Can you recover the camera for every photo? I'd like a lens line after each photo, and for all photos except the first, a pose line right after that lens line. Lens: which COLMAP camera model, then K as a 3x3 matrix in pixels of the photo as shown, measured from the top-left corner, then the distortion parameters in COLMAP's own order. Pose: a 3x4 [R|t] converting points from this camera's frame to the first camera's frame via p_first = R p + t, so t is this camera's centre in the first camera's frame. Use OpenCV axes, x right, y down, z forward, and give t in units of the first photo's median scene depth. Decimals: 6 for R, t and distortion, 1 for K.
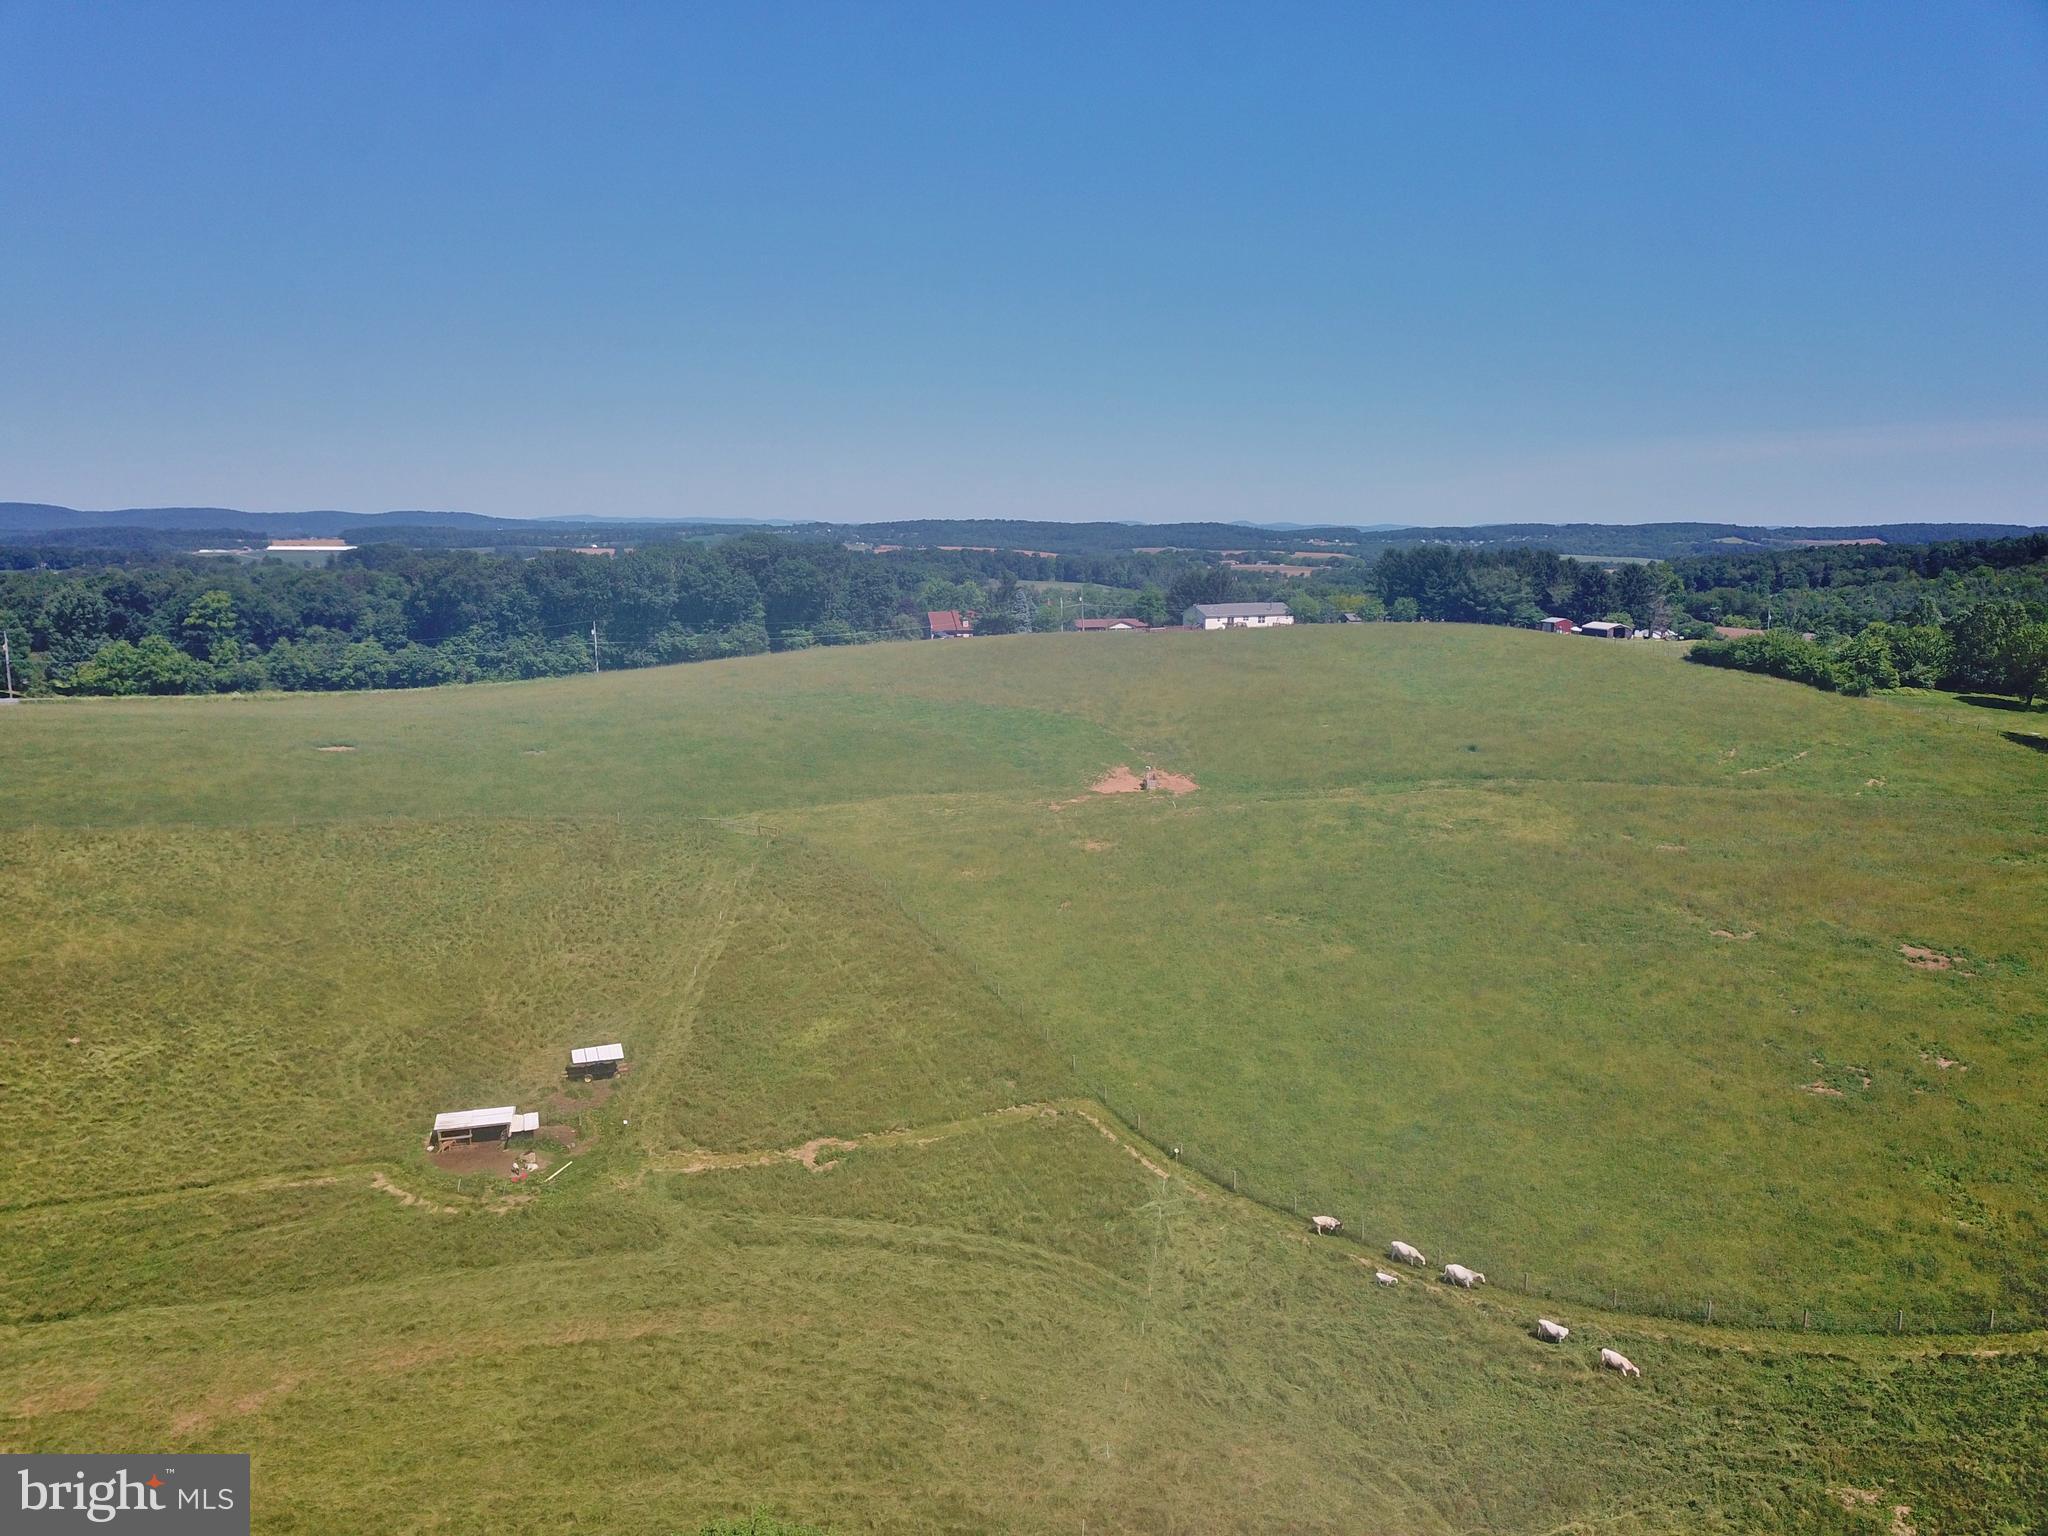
lens RADIAL K [[1566.5, 0, 1002.5], [0, 1566.5, 782.5], [0, 0, 1]] dist [0.009098, -0.002926]
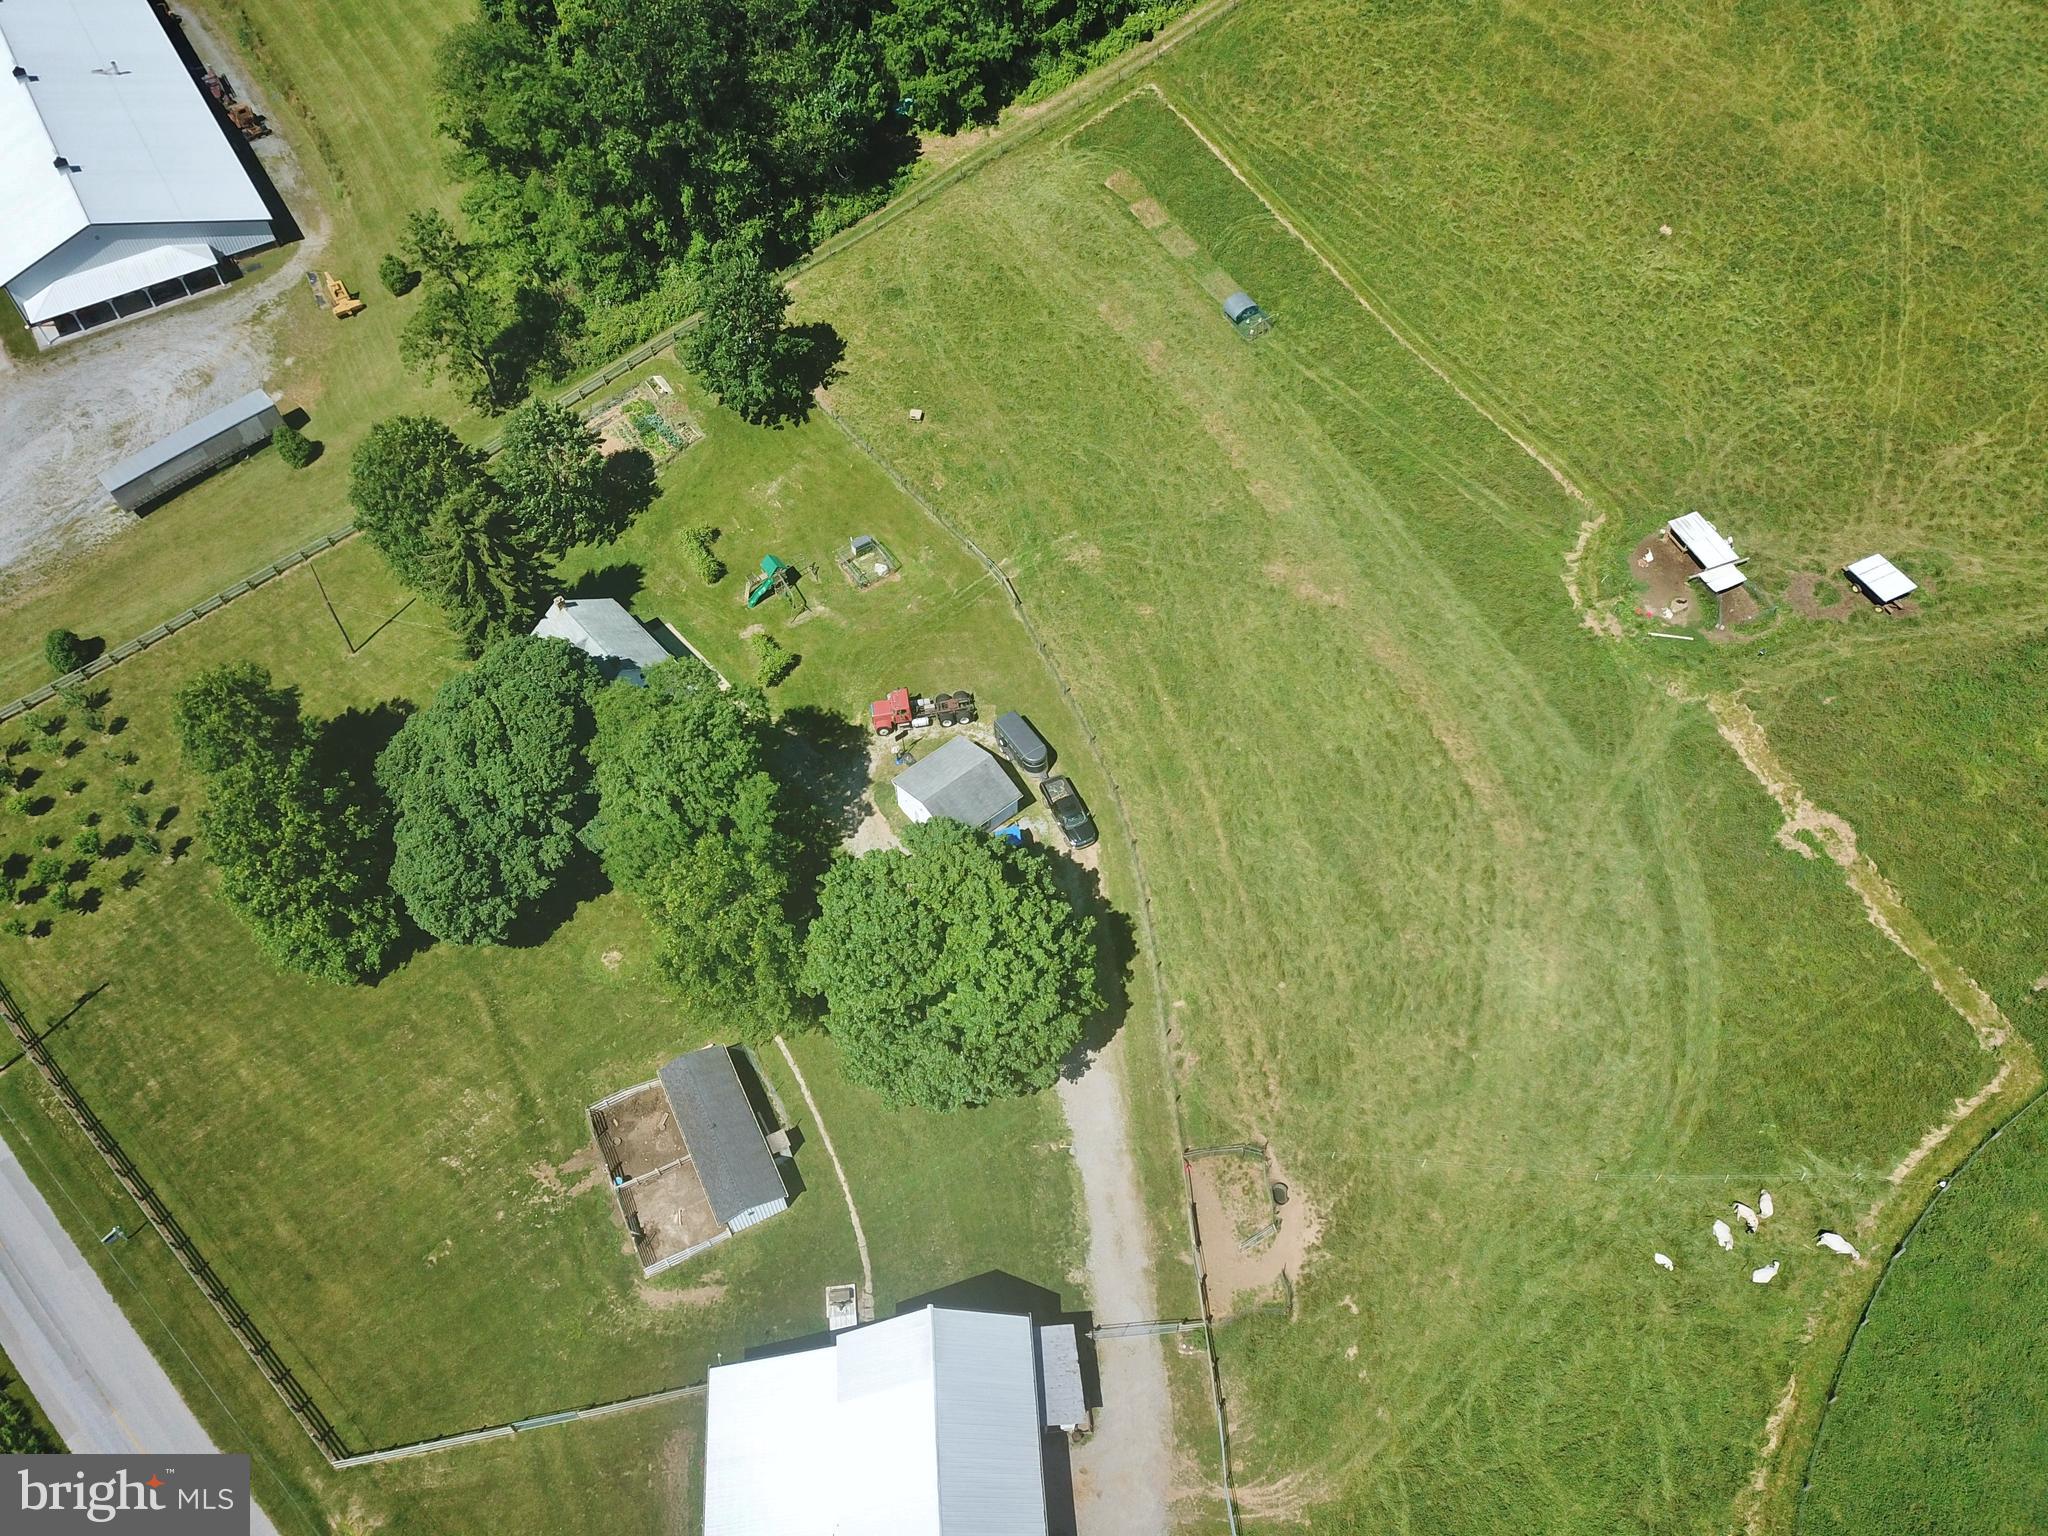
lens RADIAL K [[1572.3, 0, 1004.5], [0, 1572.3, 777.1], [0, 0, 1]] dist [0.015214, -0.007311]
pose [[0.116415, 0.804782, -0.582043, 0.390080], [-0.161539, 0.593567, 0.788406, -0.499240], [0.979976, 0.002241, 0.199104, 0.375304]]
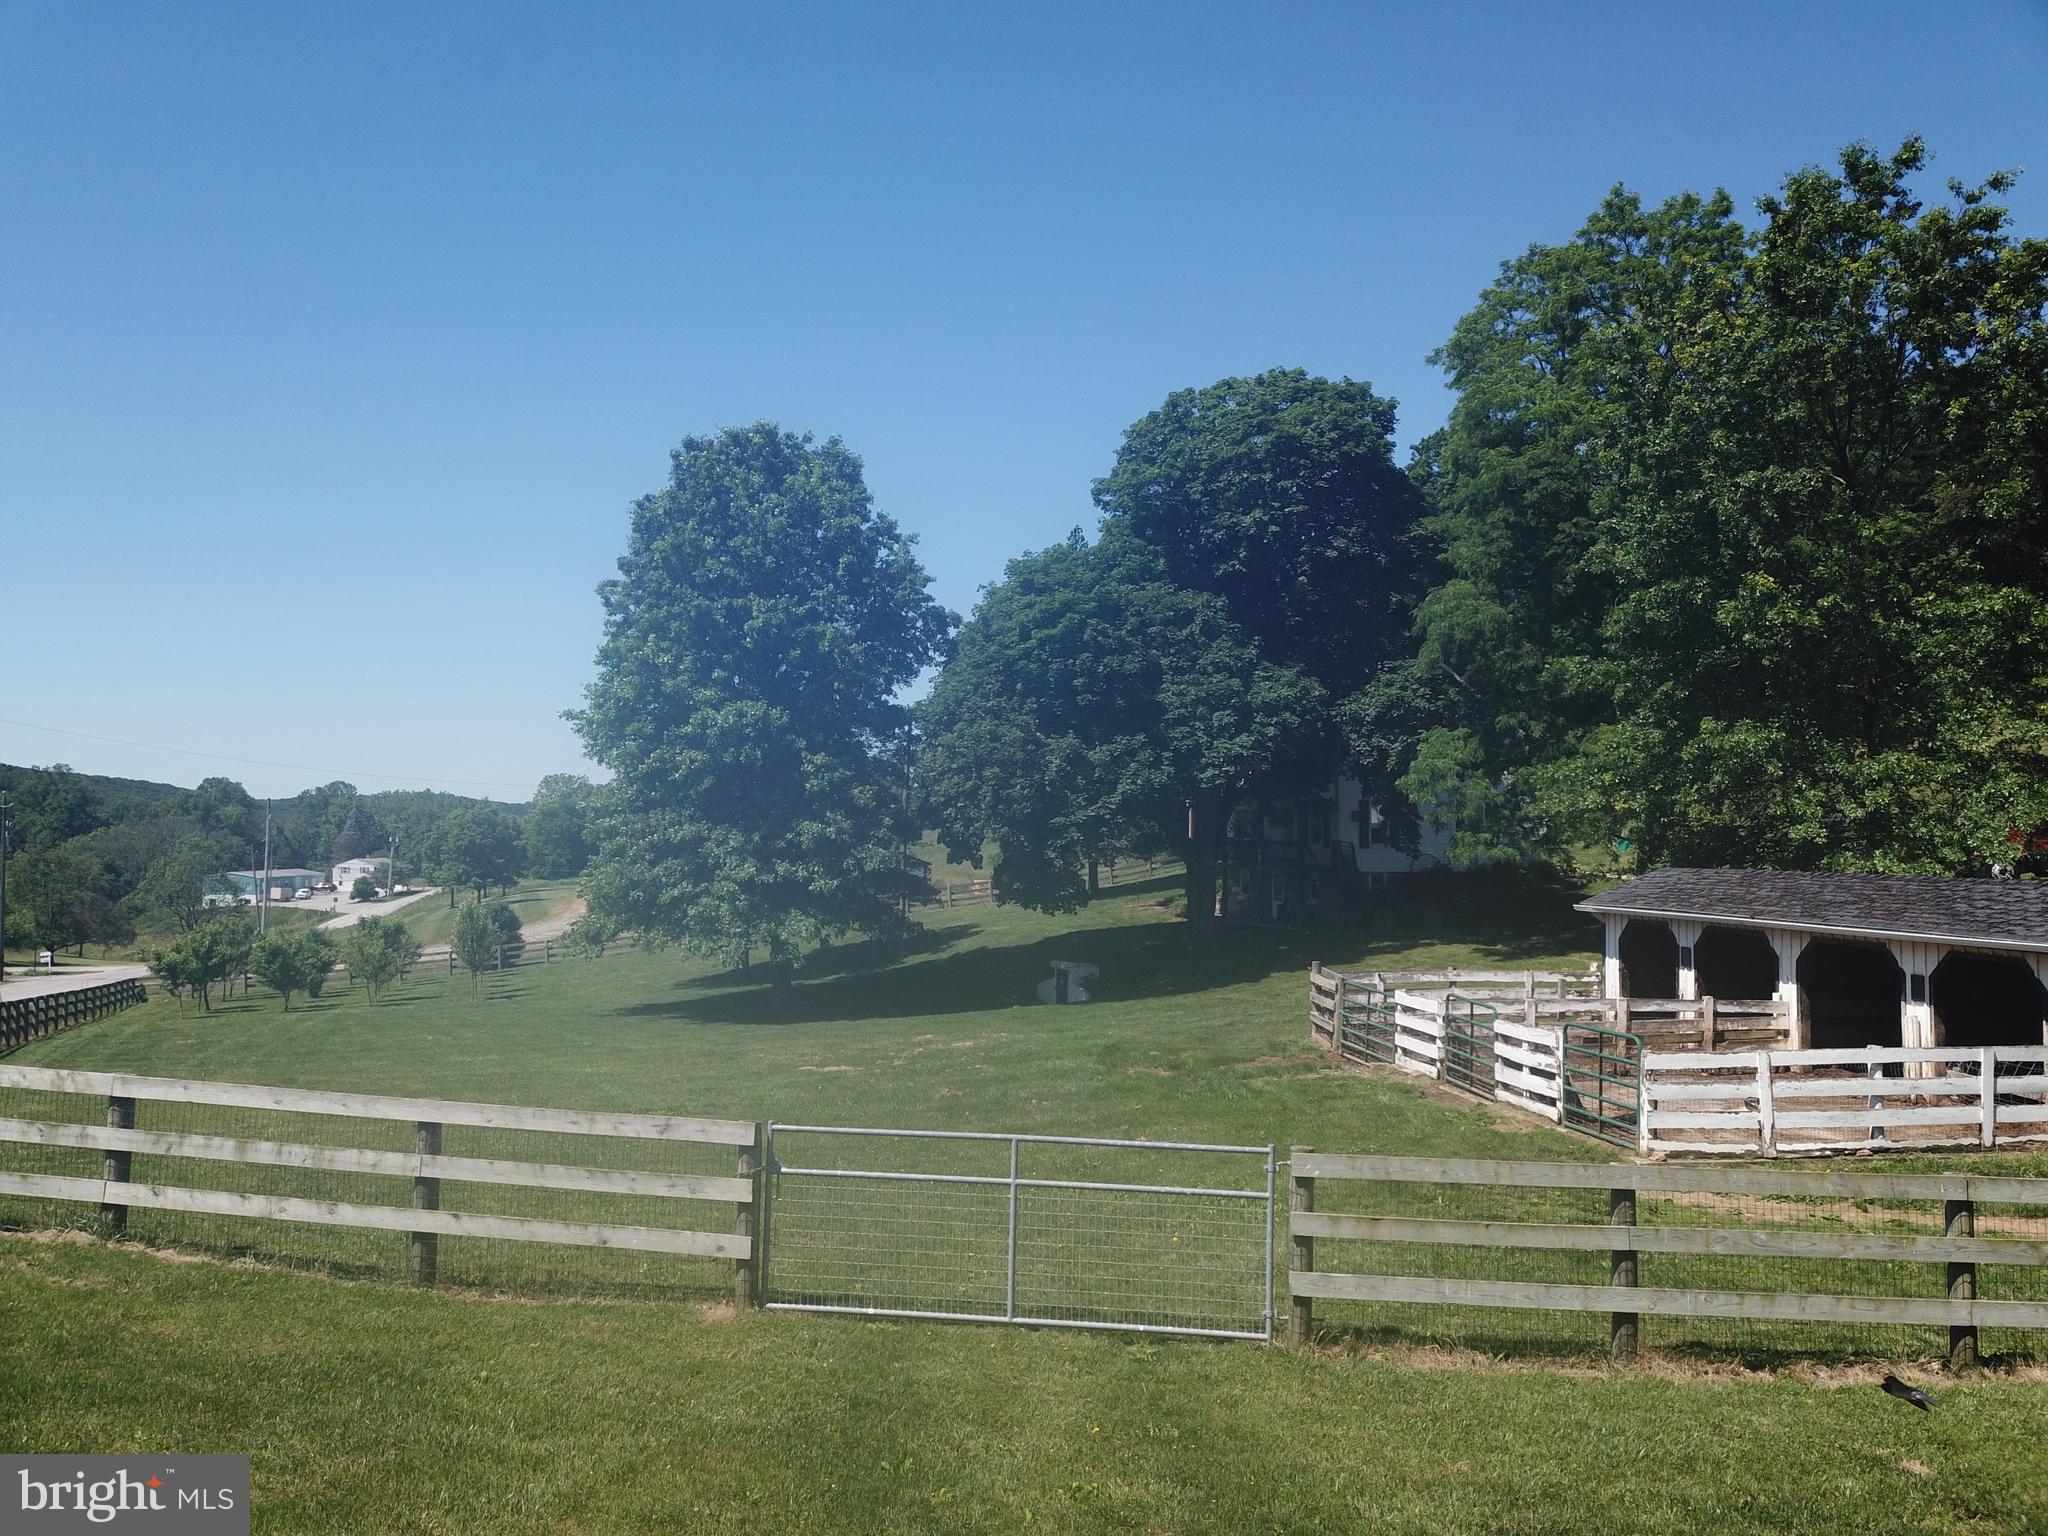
lens RADIAL K [[1564.7, 0, 1003.1], [0, 1564.7, 784.3], [0, 0, 1]] dist [0.010751, -0.005597]
pose [[-0.216671, -0.045467, -0.975185, 0.235200], [-0.172879, 0.984915, -0.007509, 0.457519], [0.960816, 0.166962, -0.221262, 0.316148]]
